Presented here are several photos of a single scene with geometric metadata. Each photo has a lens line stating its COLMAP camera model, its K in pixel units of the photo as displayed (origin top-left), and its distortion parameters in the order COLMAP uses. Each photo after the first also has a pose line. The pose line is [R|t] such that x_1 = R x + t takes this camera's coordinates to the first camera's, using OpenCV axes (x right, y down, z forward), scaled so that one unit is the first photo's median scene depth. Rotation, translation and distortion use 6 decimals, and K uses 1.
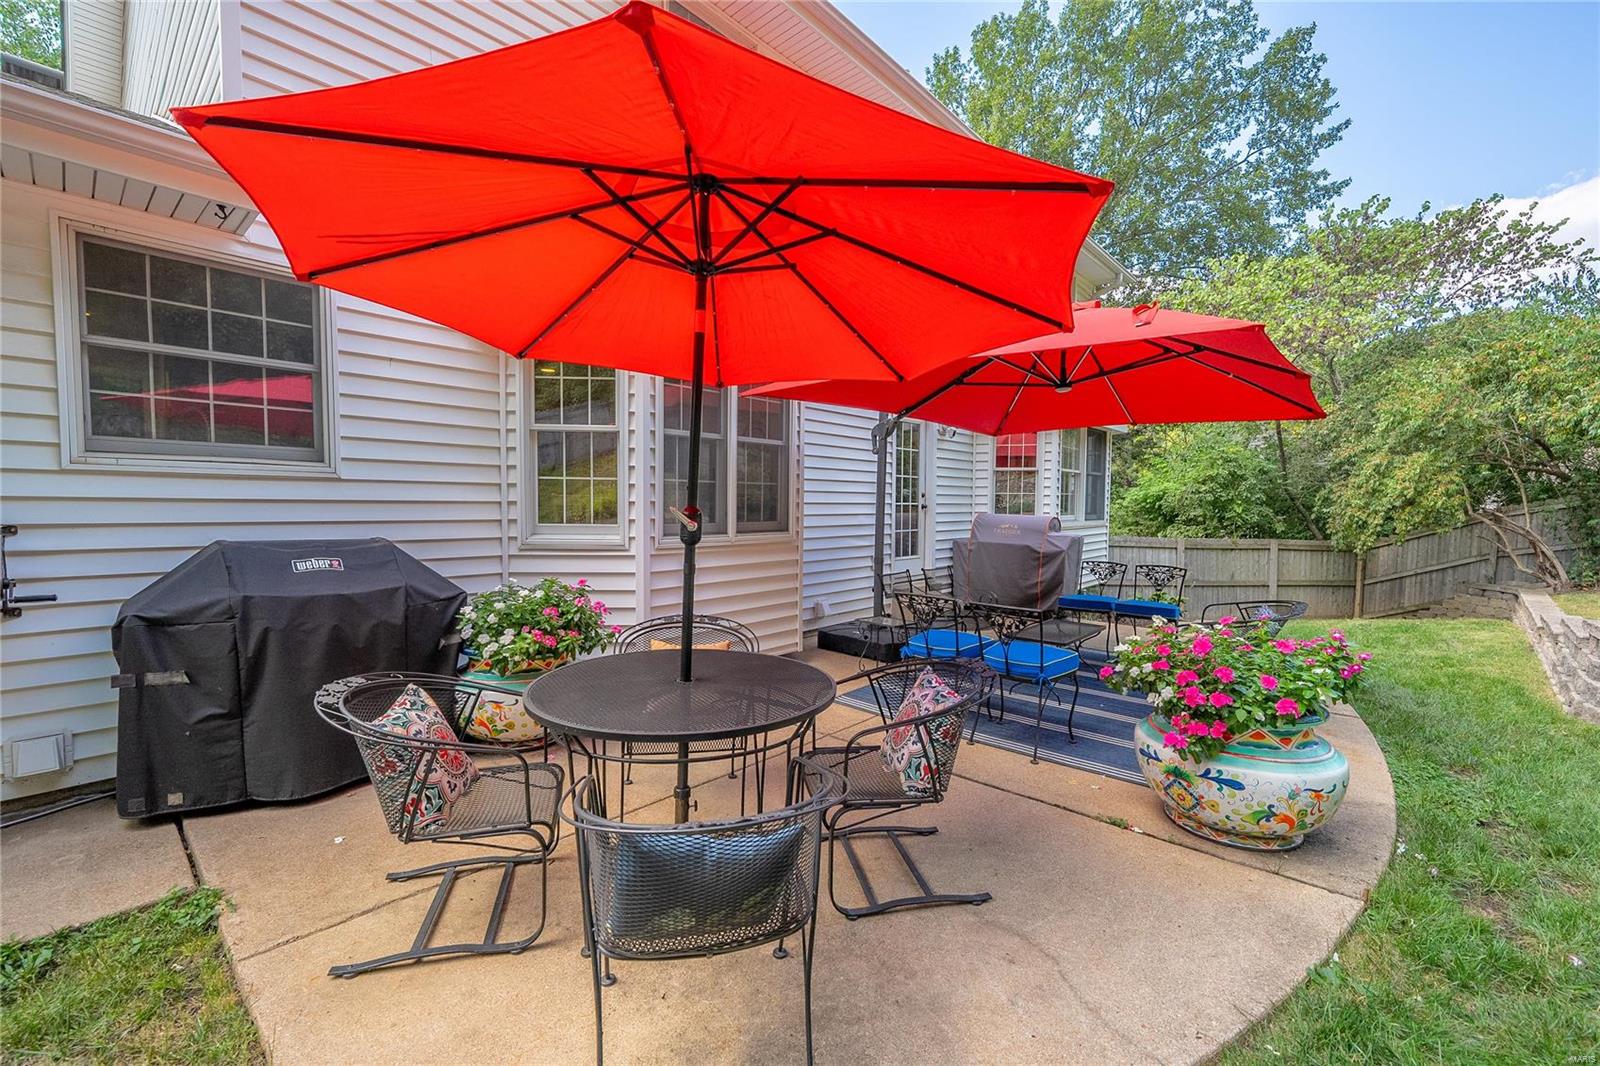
lens RADIAL K [[659.5, 0, 792.2], [0, 659.5, 540.1], [0, 0, 1]] dist [-0.004921, 0.000493]
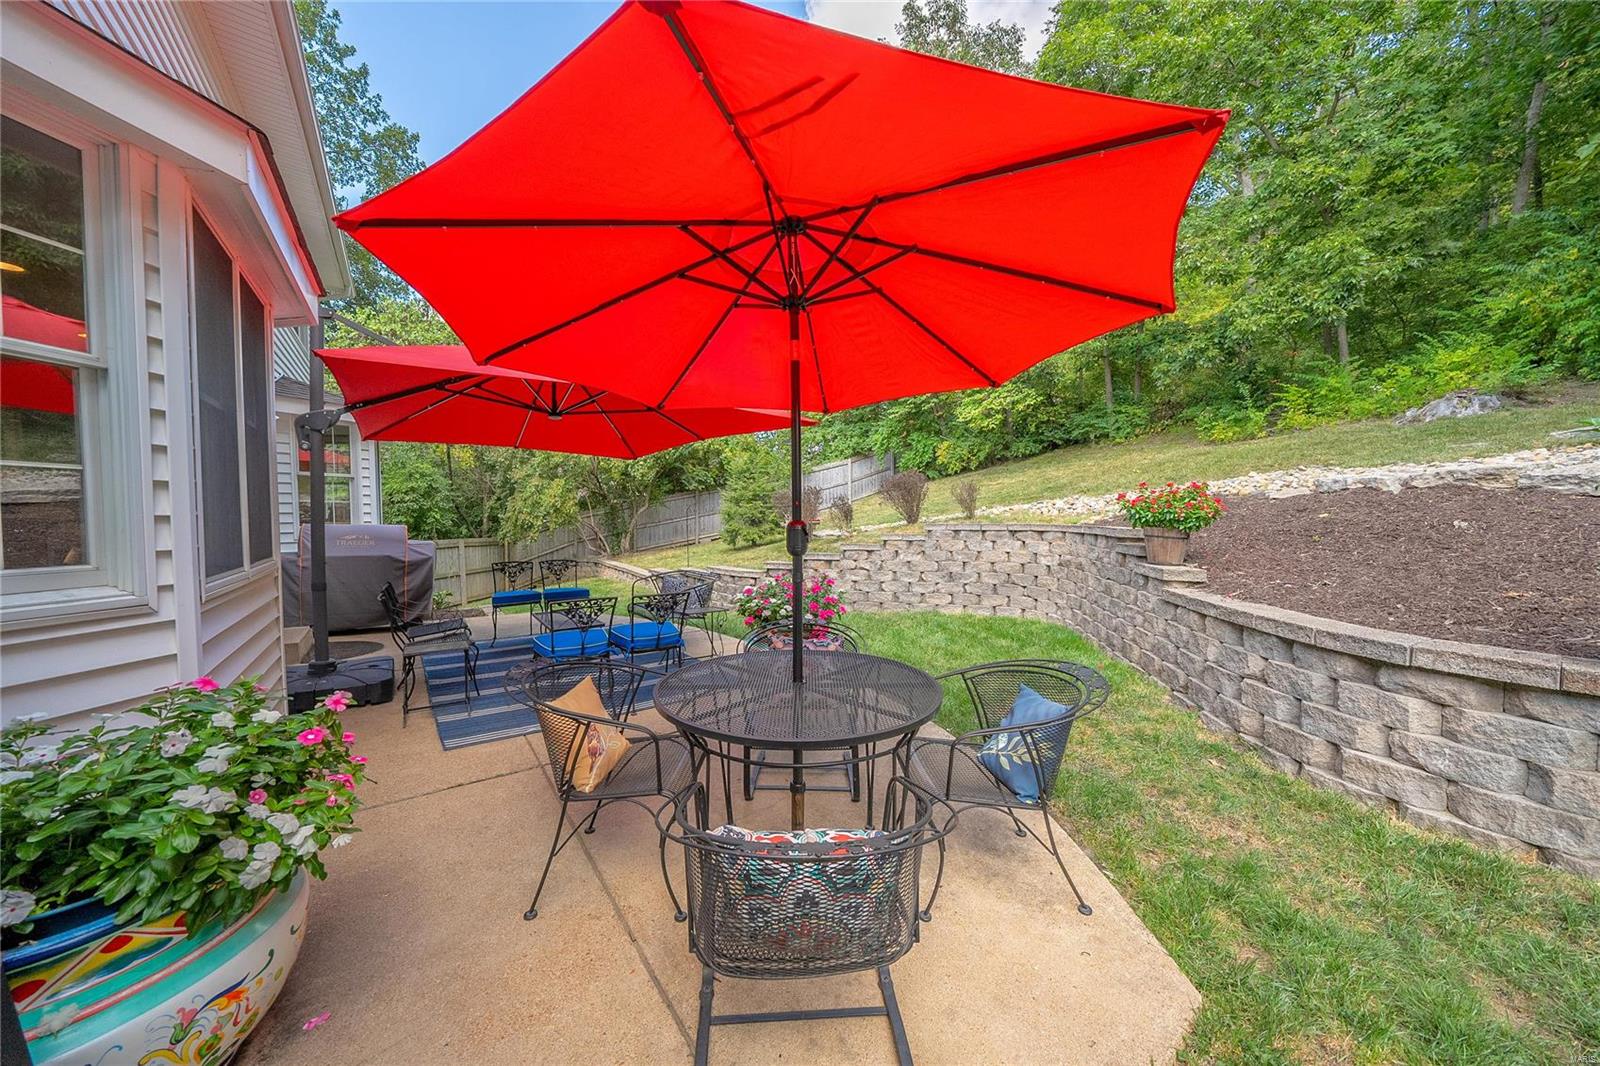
lens RADIAL K [[545.2, 0, 799.0], [0, 545.2, 537.5], [0, 0, 1]] dist [-0.005369, -0.000473]
pose [[0.205588, -0.049822, 0.977370, -0.206342], [0.054653, 0.997729, 0.039364, -0.011768], [-0.977111, 0.045323, 0.207844, 0.164060]]
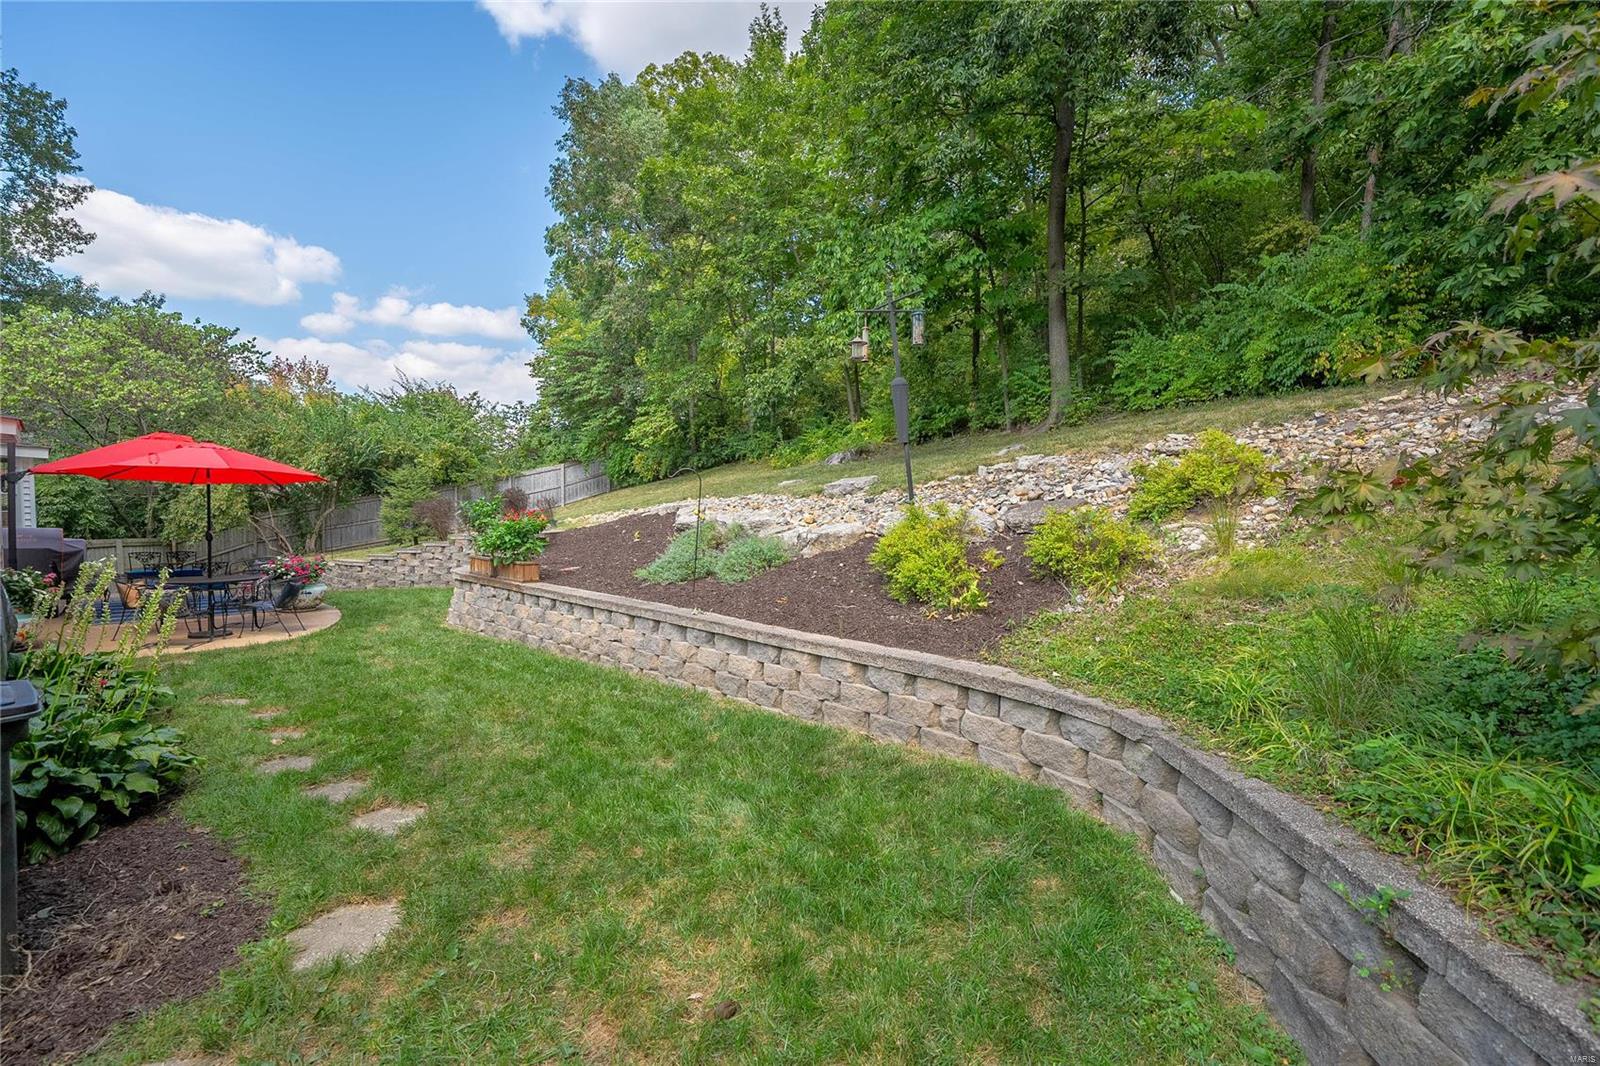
lens RADIAL K [[676.0, 0, 796.0], [0, 676.0, 543.6], [0, 0, 1]] dist [-0.002011, 0.000075]
pose [[-0.007716, -0.054996, 0.998457, -0.799698], [0.043670, 0.997515, 0.055282, -0.008990], [-0.999016, 0.044030, -0.005295, -0.458641]]
